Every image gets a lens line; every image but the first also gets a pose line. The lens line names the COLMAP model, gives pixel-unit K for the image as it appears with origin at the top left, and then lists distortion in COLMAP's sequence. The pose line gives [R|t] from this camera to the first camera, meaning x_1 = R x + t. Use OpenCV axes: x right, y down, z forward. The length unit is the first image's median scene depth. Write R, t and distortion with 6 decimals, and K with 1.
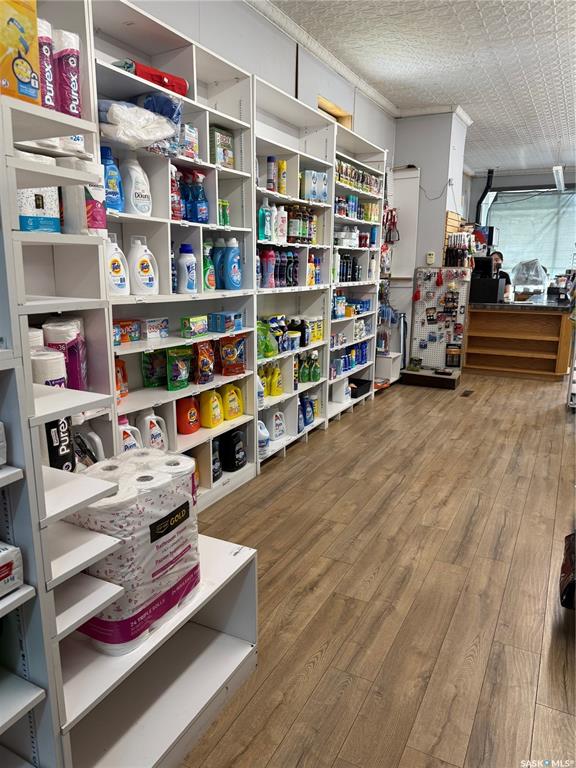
lens RADIAL K [[544.8, 0, 291.1], [0, 544.8, 379.8], [0, 0, 1]] dist [0.047774, -0.053211]
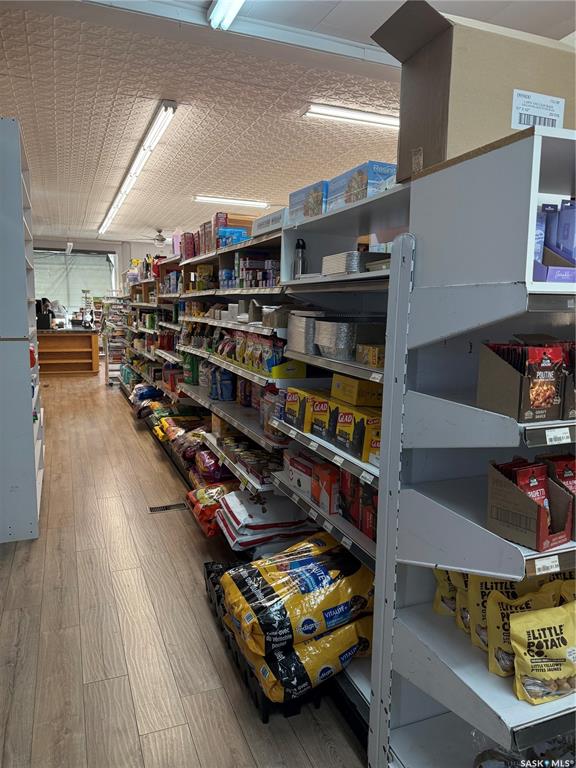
lens RADIAL K [[544.8, 0, 286.0], [0, 544.8, 383.3], [0, 0, 1]] dist [0.047774, -0.053211]
pose [[0.646063, -0.102994, 0.756304, -0.367208], [0.145599, 0.989290, 0.010347, 0.087098], [-0.749269, 0.103432, 0.654139, -0.474886]]
